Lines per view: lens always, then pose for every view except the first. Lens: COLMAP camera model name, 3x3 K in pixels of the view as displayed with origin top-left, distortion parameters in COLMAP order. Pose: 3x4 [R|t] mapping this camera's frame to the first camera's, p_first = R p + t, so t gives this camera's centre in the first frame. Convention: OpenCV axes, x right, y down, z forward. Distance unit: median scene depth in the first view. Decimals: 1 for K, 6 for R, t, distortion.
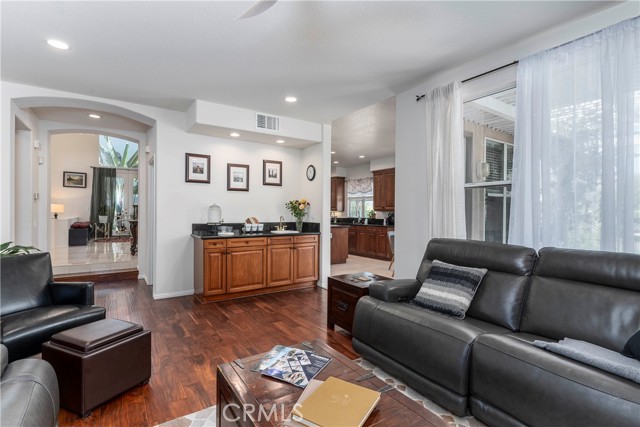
lens RADIAL K [[304.9, 0, 319.6], [0, 304.9, 212.0], [0, 0, 1]] dist [0.000660, 0.000573]
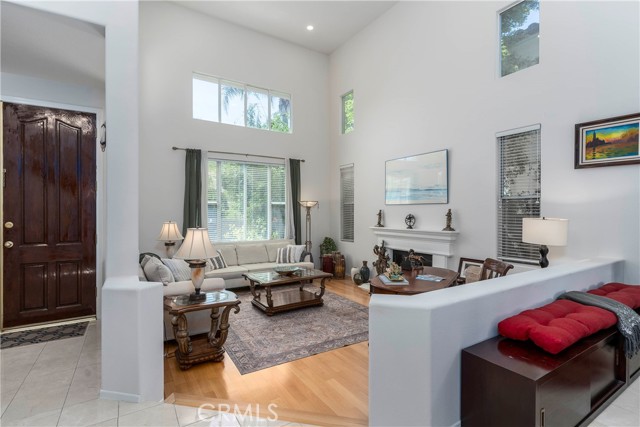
lens RADIAL K [[304.9, 0, 319.6], [0, 304.9, 212.0], [0, 0, 1]] dist [0.000660, 0.000573]
pose [[-0.037321, -0.004444, -0.999293, -0.469464], [-0.001957, 0.999989, -0.004374, -0.030381], [0.999301, 0.001793, -0.037329, 0.704474]]
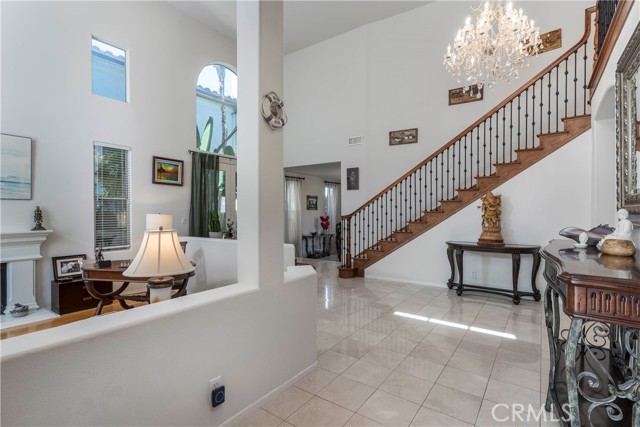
lens RADIAL K [[304.9, 0, 319.6], [0, 304.9, 212.0], [0, 0, 1]] dist [0.000660, 0.000573]
pose [[0.939343, -0.007890, 0.342889, -0.728104], [0.008917, 0.999959, -0.001419, -0.025380], [-0.342864, 0.004390, 0.939375, 0.355038]]
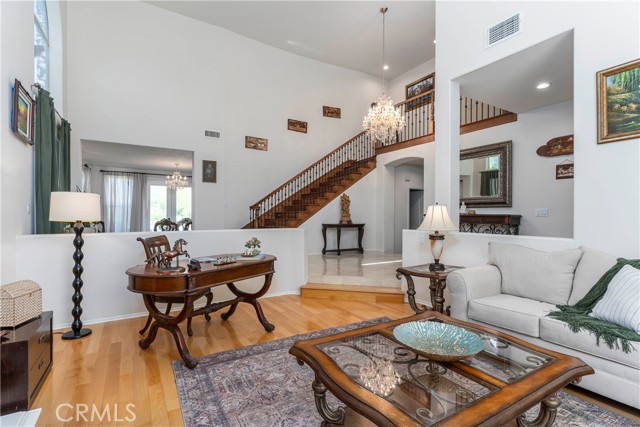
lens RADIAL K [[304.9, 0, 319.6], [0, 304.9, 212.0], [0, 0, 1]] dist [0.000660, 0.000573]
pose [[0.046785, 0.002840, 0.998901, -1.091155], [0.002932, 0.999991, -0.002980, -0.006172], [-0.998901, 0.003068, 0.046776, 0.684616]]
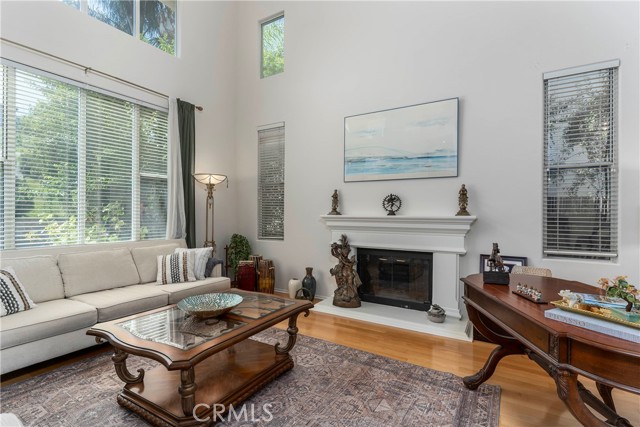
lens RADIAL K [[304.9, 0, 319.6], [0, 304.9, 212.0], [0, 0, 1]] dist [0.000660, 0.000573]
pose [[0.416642, -0.005891, -0.909052, -0.719636], [-0.006472, 0.999934, -0.009446, -0.003972], [0.909048, 0.009819, 0.416576, 0.614748]]
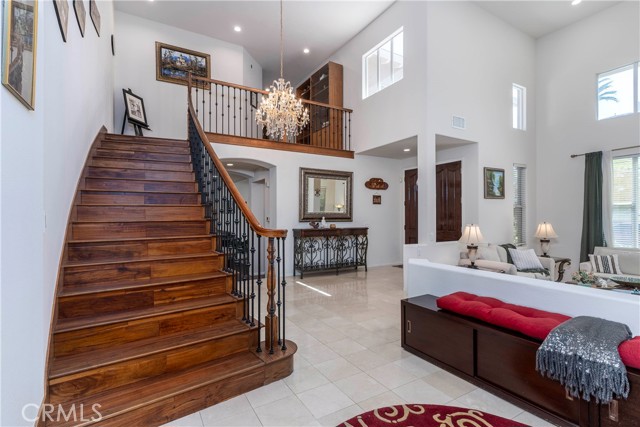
lens RADIAL K [[302.4, 0, 317.6], [0, 302.4, 216.4], [0, 0, 1]] dist [0.000769, 0.000432]
pose [[-0.997424, -0.004545, 0.071594, -0.553225], [-0.003837, 0.999942, 0.010020, -0.032343], [-0.071635, 0.009720, -0.997384, 1.066390]]
